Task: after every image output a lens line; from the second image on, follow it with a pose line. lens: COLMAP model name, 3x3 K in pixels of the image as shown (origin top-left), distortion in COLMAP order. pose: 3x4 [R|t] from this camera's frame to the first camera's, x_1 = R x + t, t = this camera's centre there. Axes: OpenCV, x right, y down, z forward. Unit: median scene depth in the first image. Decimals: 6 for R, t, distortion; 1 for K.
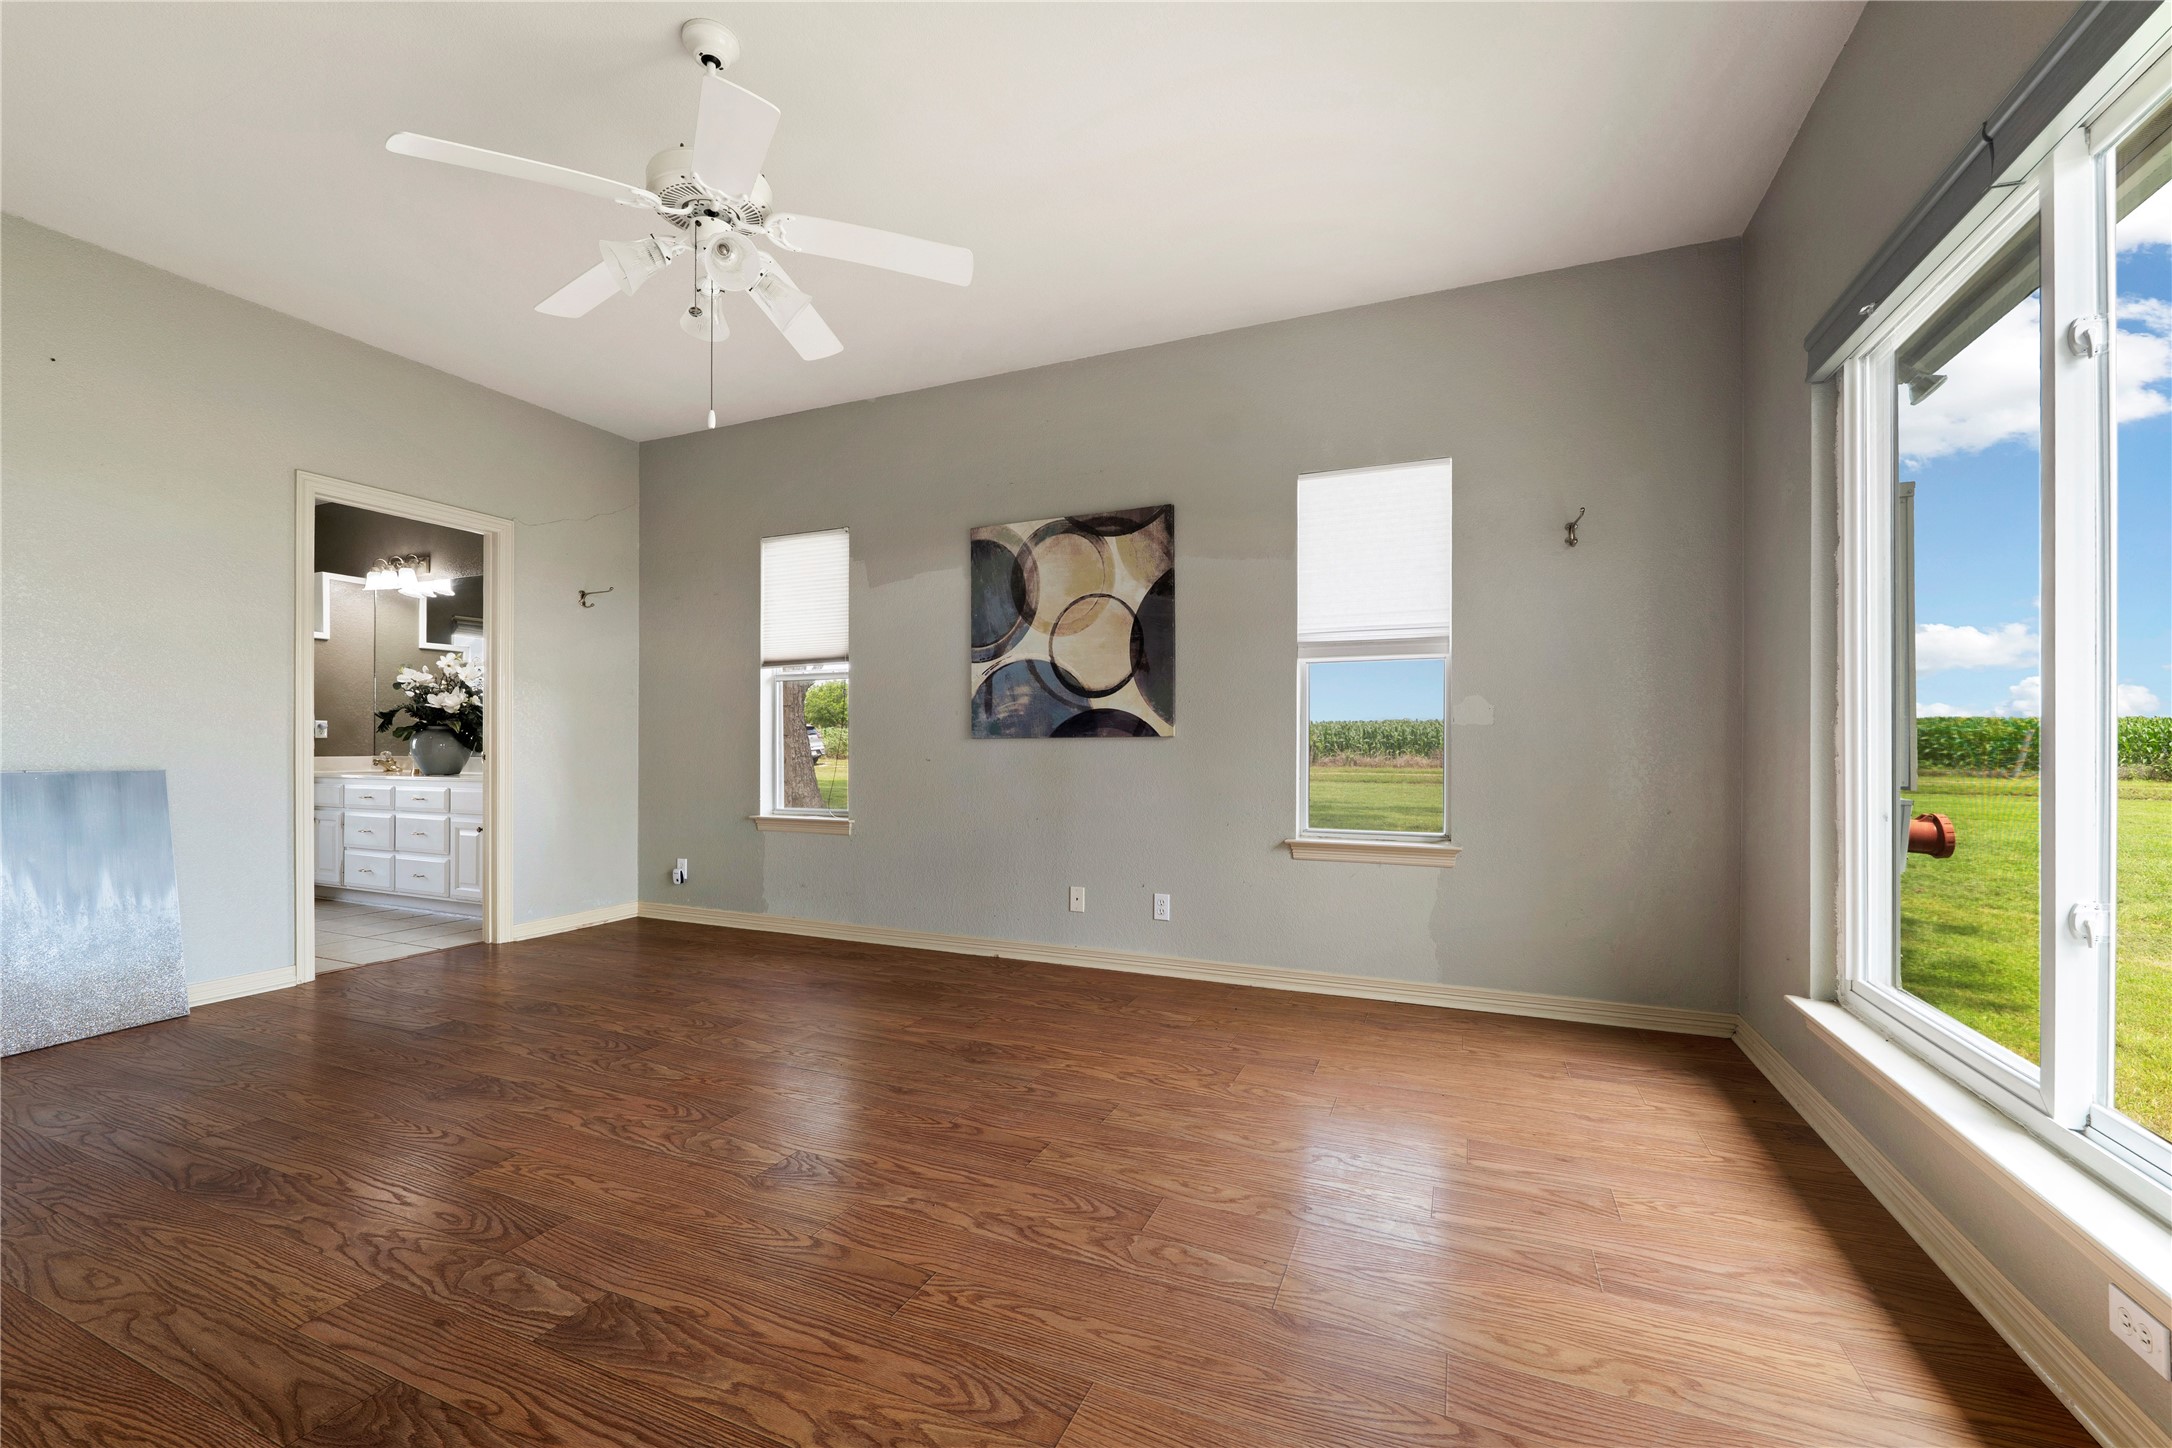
lens RADIAL K [[881.0, 0, 1078.6], [0, 881.0, 737.1], [0, 0, 1]] dist [-0.003426, -0.000046]
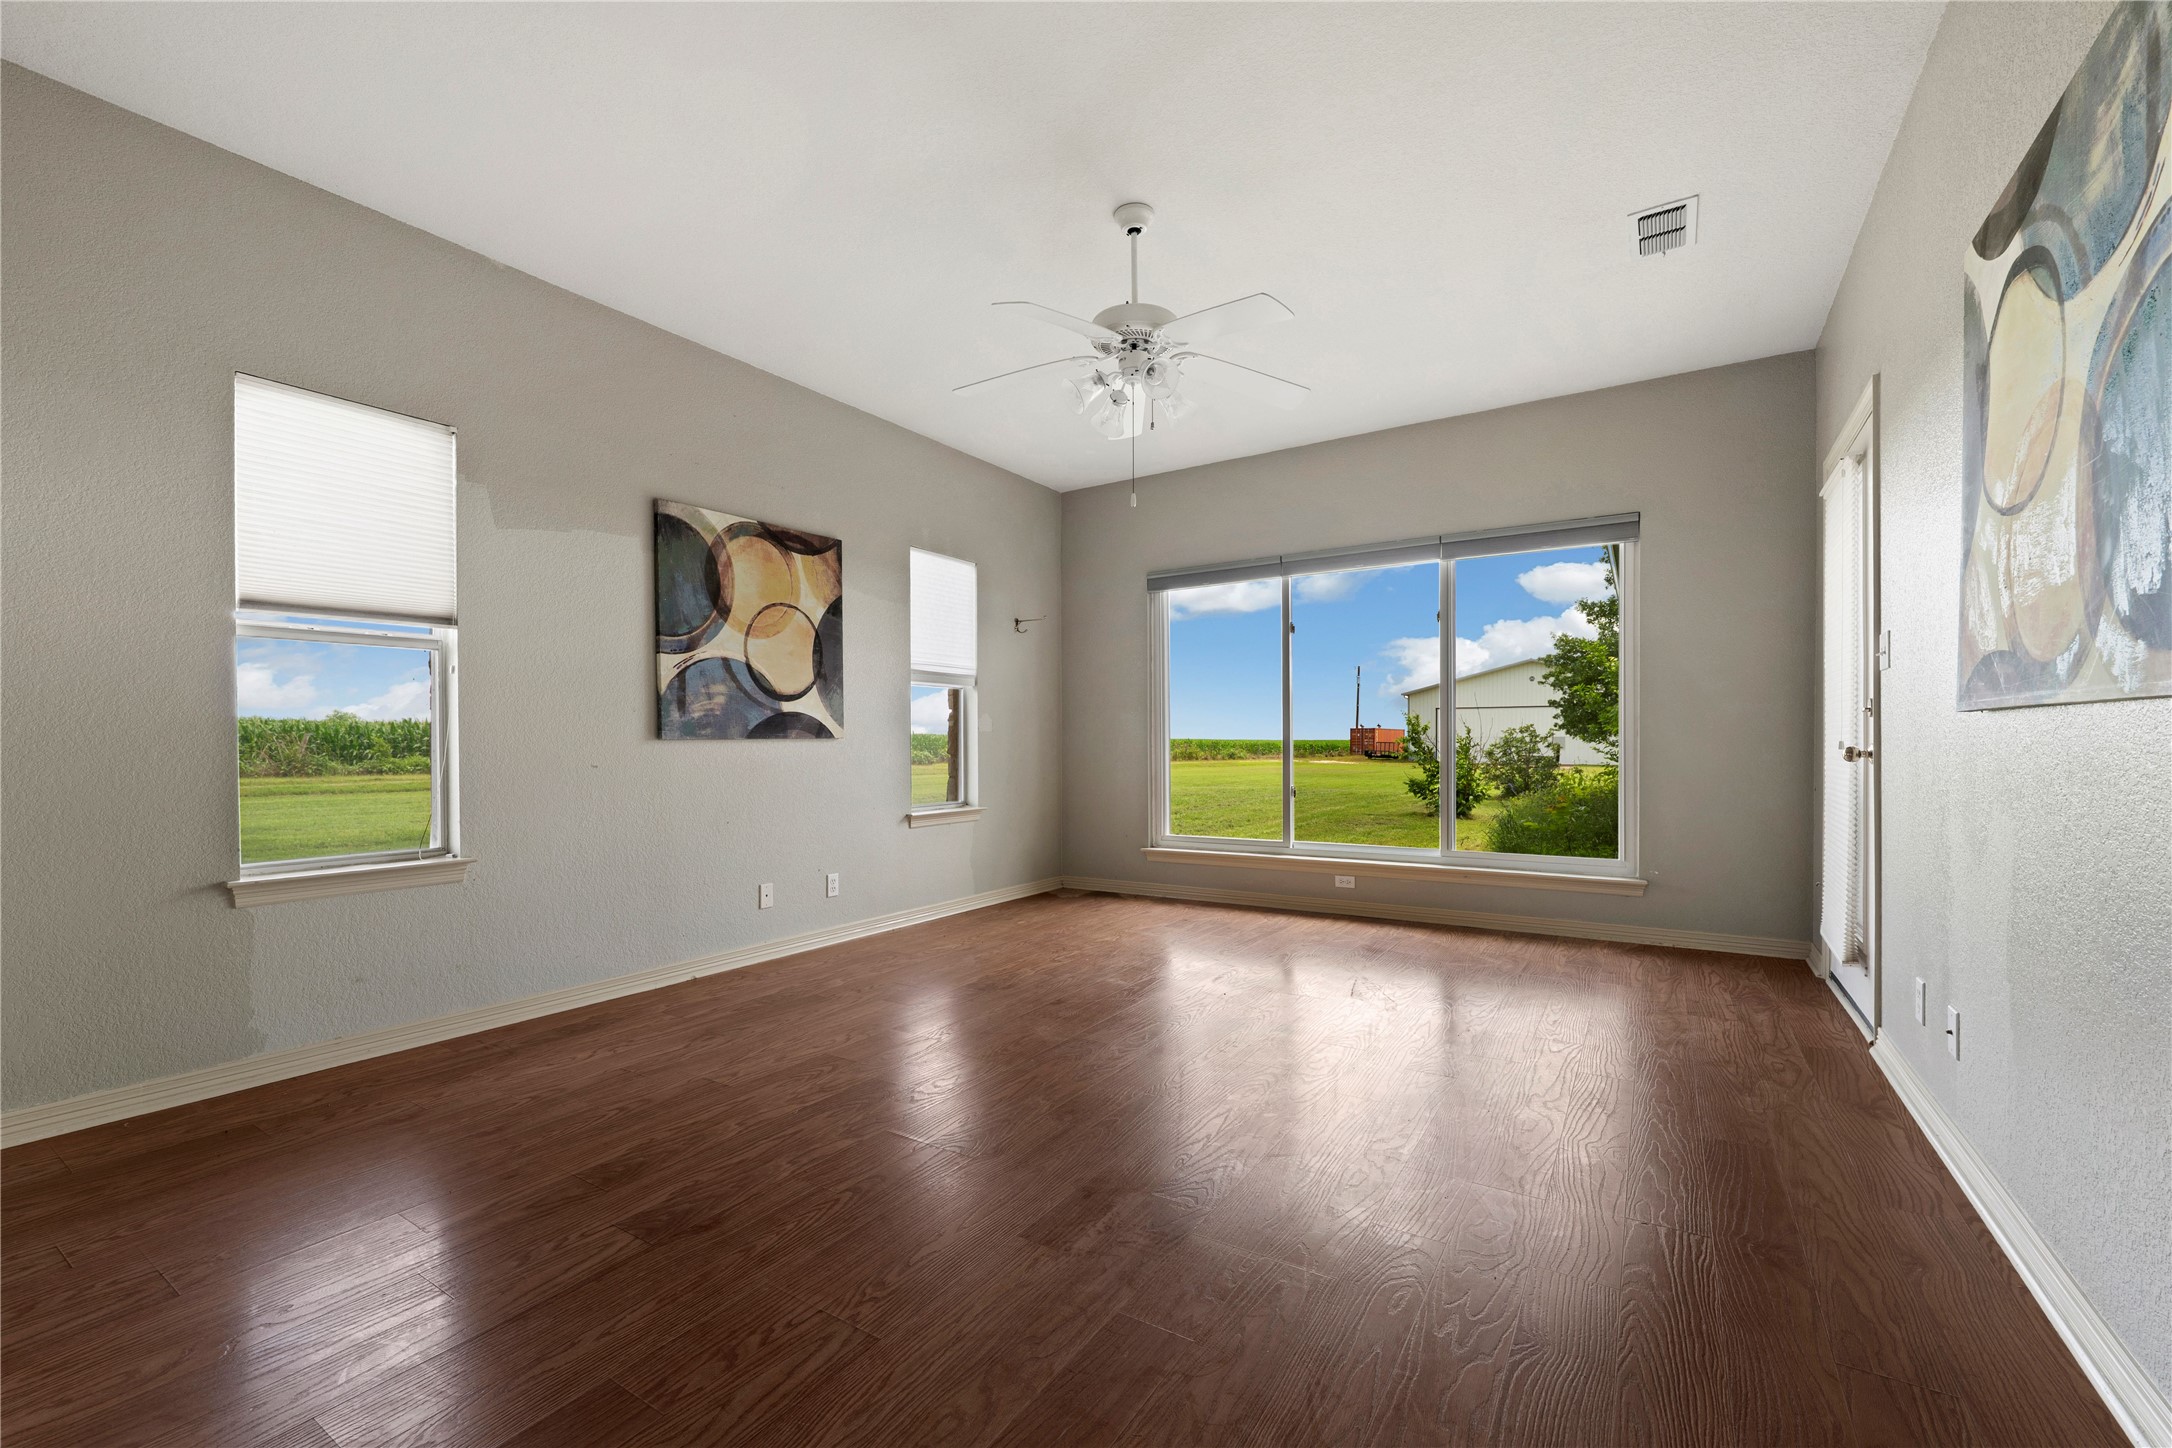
lens RADIAL K [[881.0, 0, 1078.6], [0, 881.0, 737.1], [0, 0, 1]] dist [-0.003426, -0.000046]
pose [[0.173296, 0.004223, 0.984861, -0.943895], [0.001289, 0.999989, -0.004515, 0.003639], [-0.984869, 0.002052, 0.173289, 0.458965]]
